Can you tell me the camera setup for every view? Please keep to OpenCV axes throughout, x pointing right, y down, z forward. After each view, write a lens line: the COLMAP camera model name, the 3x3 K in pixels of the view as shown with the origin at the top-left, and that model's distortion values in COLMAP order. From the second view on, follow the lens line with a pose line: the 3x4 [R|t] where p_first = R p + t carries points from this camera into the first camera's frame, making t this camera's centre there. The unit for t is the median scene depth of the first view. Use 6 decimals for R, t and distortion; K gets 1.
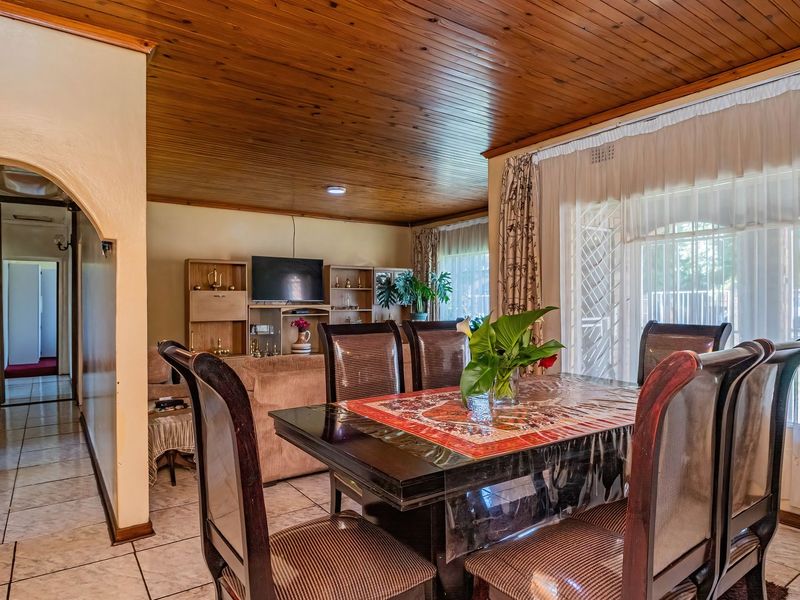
lens RADIAL K [[501.0, 0, 400.5], [0, 501.0, 300.6], [0, 0, 1]] dist [-0.005873, -0.003653]
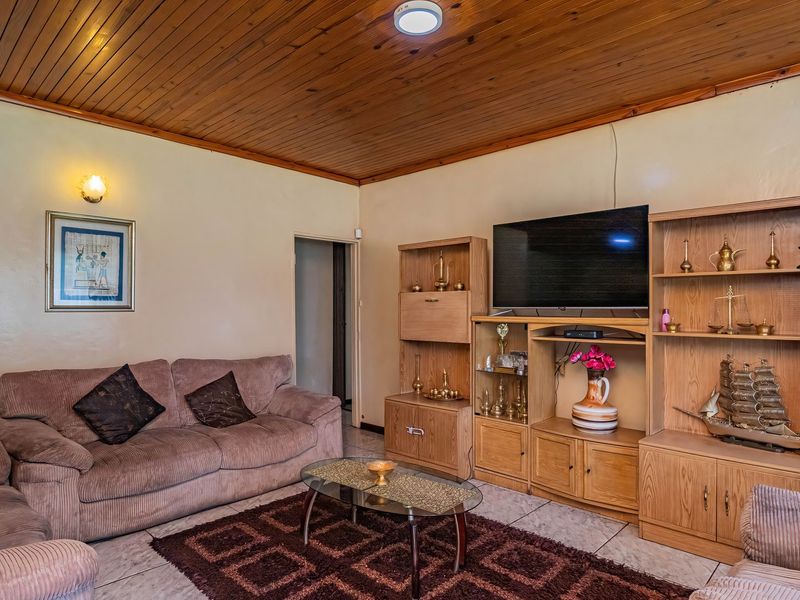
lens RADIAL K [[501.0, 0, 400.2], [0, 501.0, 300.8], [0, 0, 1]] dist [-0.005873, -0.003653]
pose [[0.193081, -0.020596, -0.980967, 0.208343], [-0.003968, 0.999755, -0.021771, 0.004466], [0.981175, 0.008096, 0.192952, 0.789620]]
